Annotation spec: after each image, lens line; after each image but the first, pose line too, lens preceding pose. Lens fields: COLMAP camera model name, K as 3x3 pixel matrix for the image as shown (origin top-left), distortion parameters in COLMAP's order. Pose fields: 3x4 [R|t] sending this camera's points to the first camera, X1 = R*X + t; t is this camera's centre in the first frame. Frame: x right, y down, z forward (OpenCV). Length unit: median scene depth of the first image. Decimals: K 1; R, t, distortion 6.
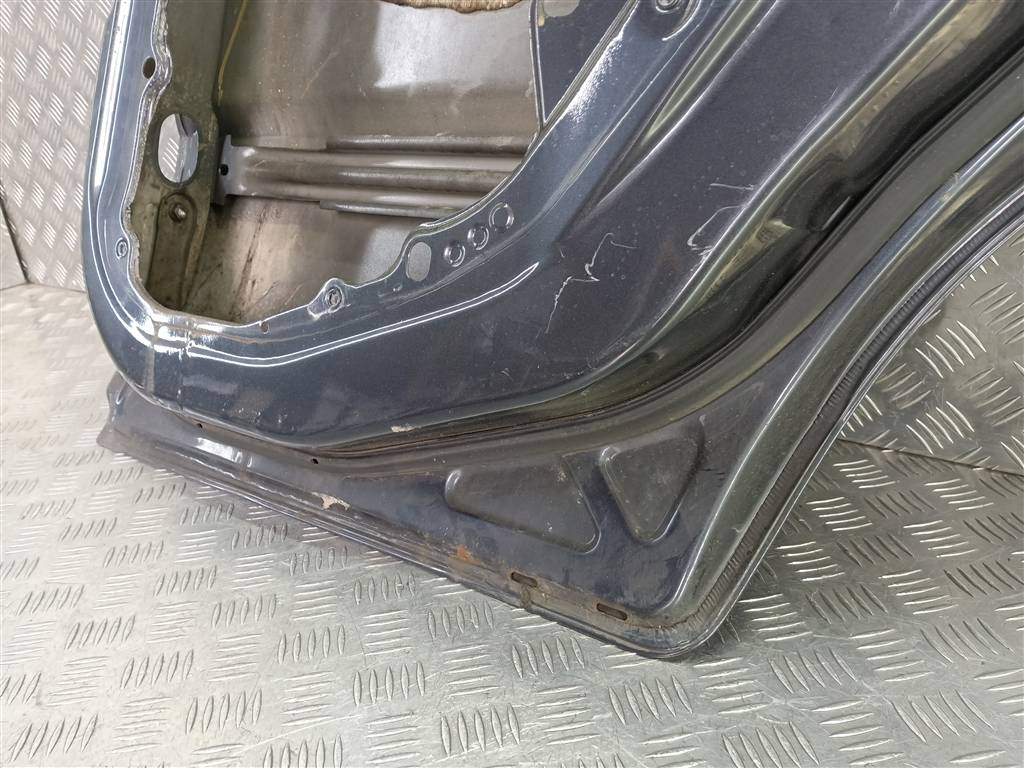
lens RADIAL K [[813.0, 0, 549.4], [0, 813.0, 377.8], [0, 0, 1]] dist [0.073622, -0.094439]
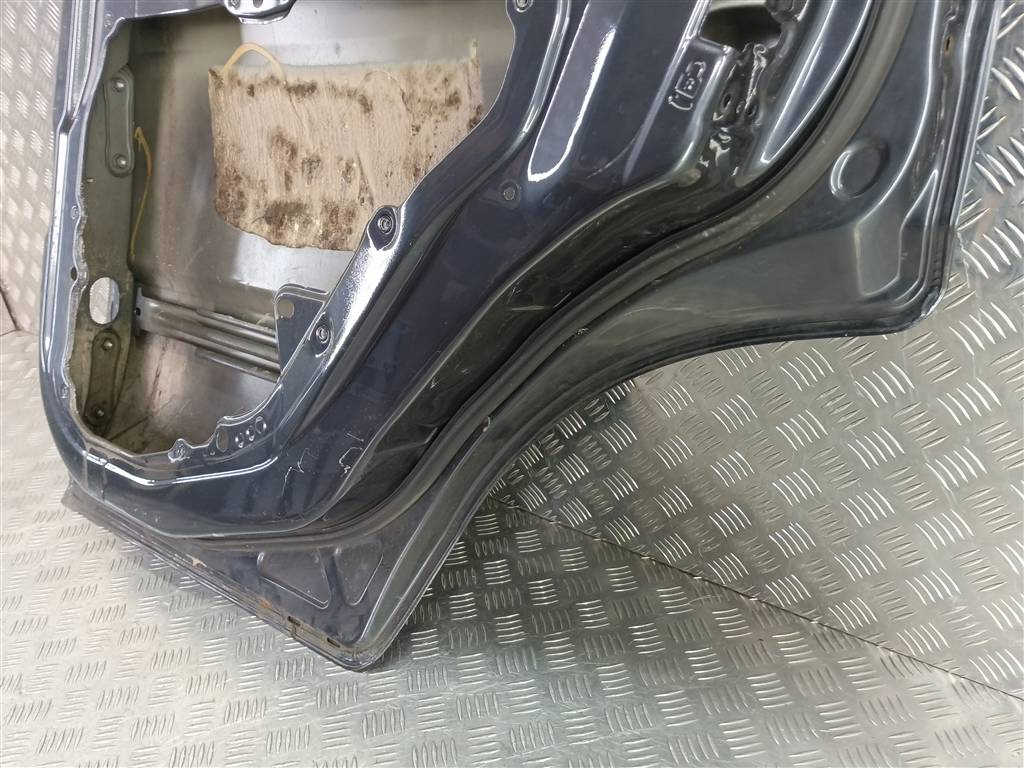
lens RADIAL K [[813.0, 0, 516.4], [0, 813.0, 380.6], [0, 0, 1]] dist [0.073622, -0.094439]
pose [[0.999133, -0.012048, -0.039856, 0.442804], [0.015339, 0.996404, 0.083330, -0.339369], [0.038708, -0.083869, 0.995725, -0.568181]]
